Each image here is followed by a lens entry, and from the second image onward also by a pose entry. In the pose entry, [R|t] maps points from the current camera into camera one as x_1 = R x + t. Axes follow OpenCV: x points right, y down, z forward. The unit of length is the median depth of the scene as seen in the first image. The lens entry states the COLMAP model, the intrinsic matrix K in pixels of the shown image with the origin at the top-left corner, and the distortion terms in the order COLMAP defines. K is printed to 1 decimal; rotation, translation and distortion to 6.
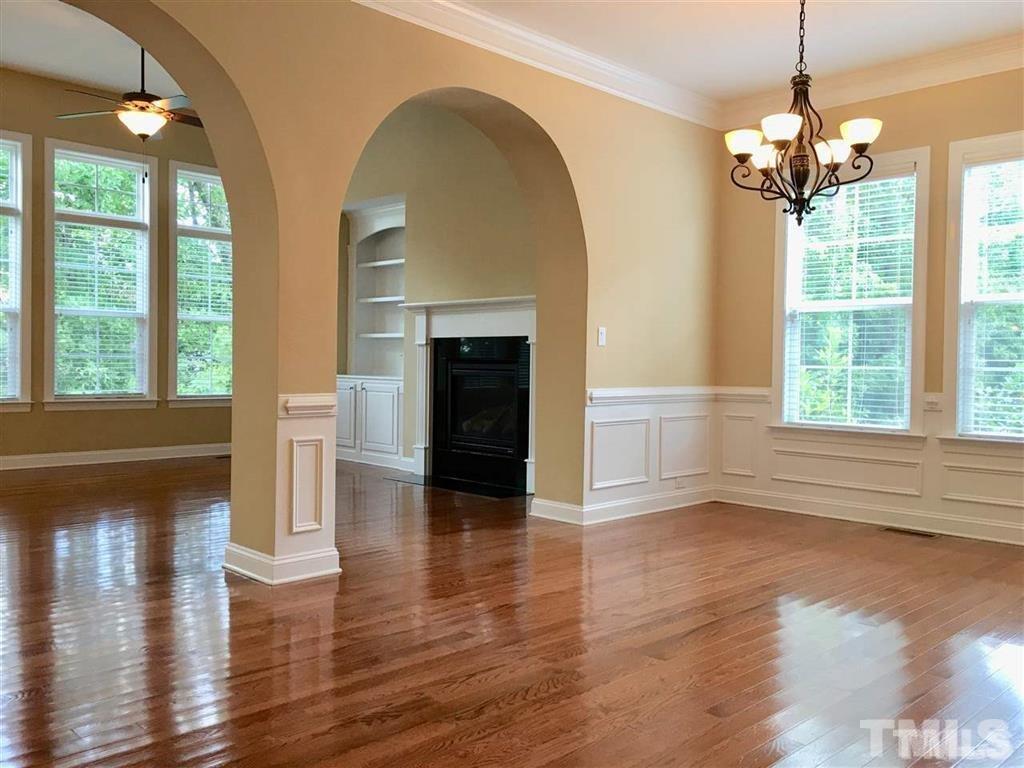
lens RADIAL K [[872.1, 0, 510.2], [0, 872.1, 380.8], [0, 0, 1]] dist [0.047942, -0.006134]
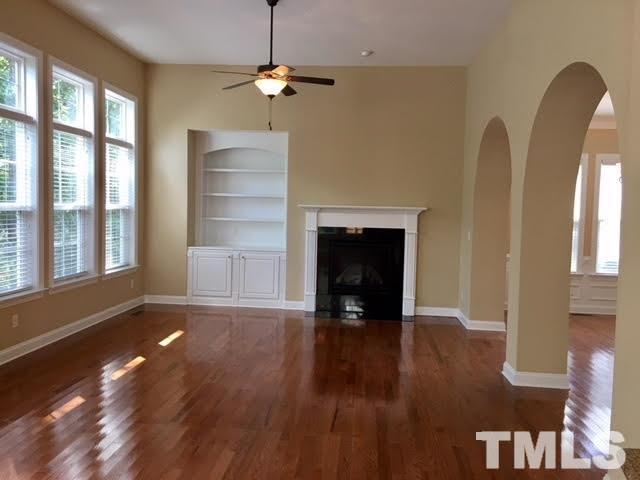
lens RADIAL K [[545.1, 0, 319.8], [0, 545.1, 241.1], [0, 0, 1]] dist [0.047942, -0.006134]
pose [[0.753876, -0.039409, 0.655833, -0.742387], [-0.002778, 0.997999, 0.063164, -0.084590], [-0.657010, -0.049440, 0.752259, 0.236924]]
